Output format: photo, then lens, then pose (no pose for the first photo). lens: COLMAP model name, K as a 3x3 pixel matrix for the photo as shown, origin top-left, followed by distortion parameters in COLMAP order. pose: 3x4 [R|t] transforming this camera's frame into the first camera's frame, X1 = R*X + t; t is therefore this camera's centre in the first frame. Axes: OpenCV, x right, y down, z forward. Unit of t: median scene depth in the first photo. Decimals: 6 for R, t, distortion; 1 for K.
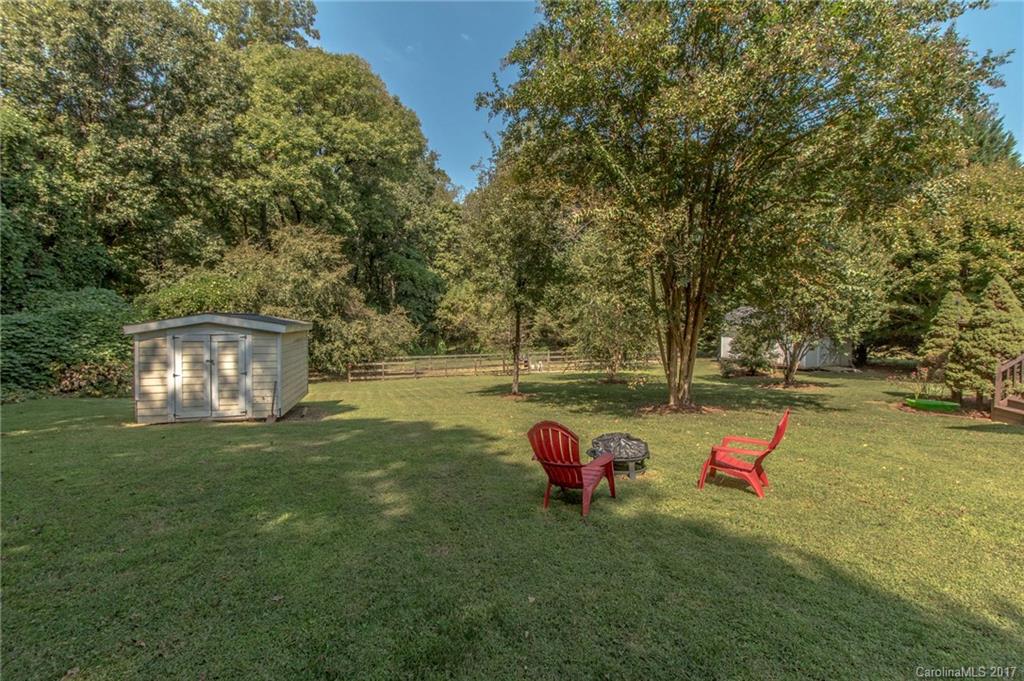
lens RADIAL K [[468.4, 0, 512.8], [0, 468.4, 333.4], [0, 0, 1]] dist [0.003037, 0.000947]
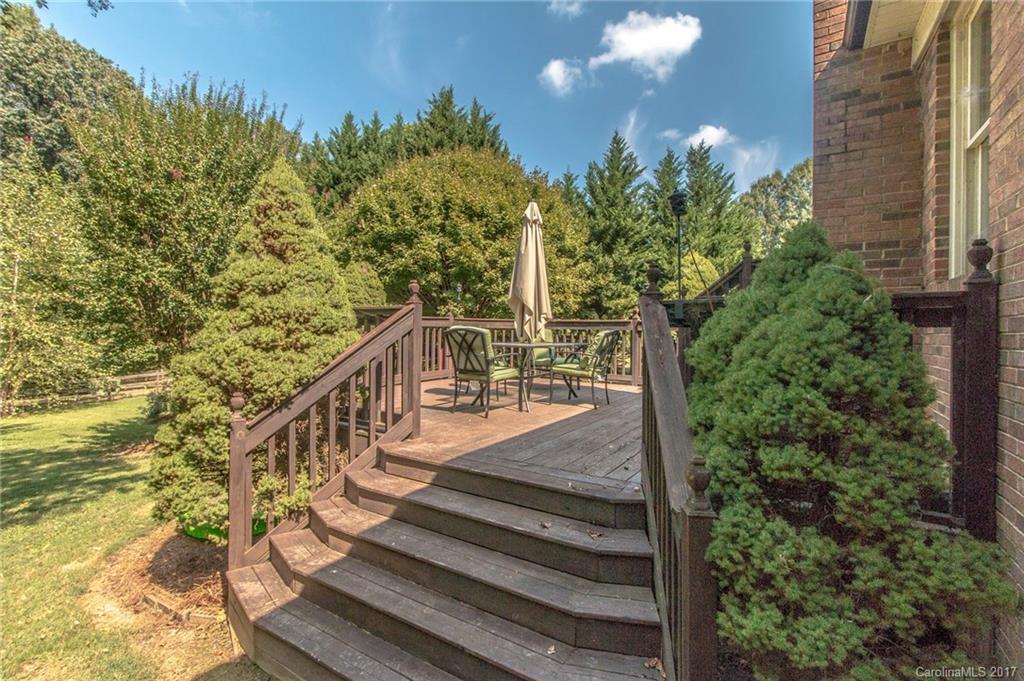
lens RADIAL K [[468.4, 0, 510.3], [0, 468.4, 338.7], [0, 0, 1]] dist [0.003037, 0.000947]
pose [[0.734548, -0.003797, 0.678546, 0.525278], [0.015183, 0.999826, -0.010840, 0.007929], [-0.678387, 0.018265, 0.734478, 0.362798]]
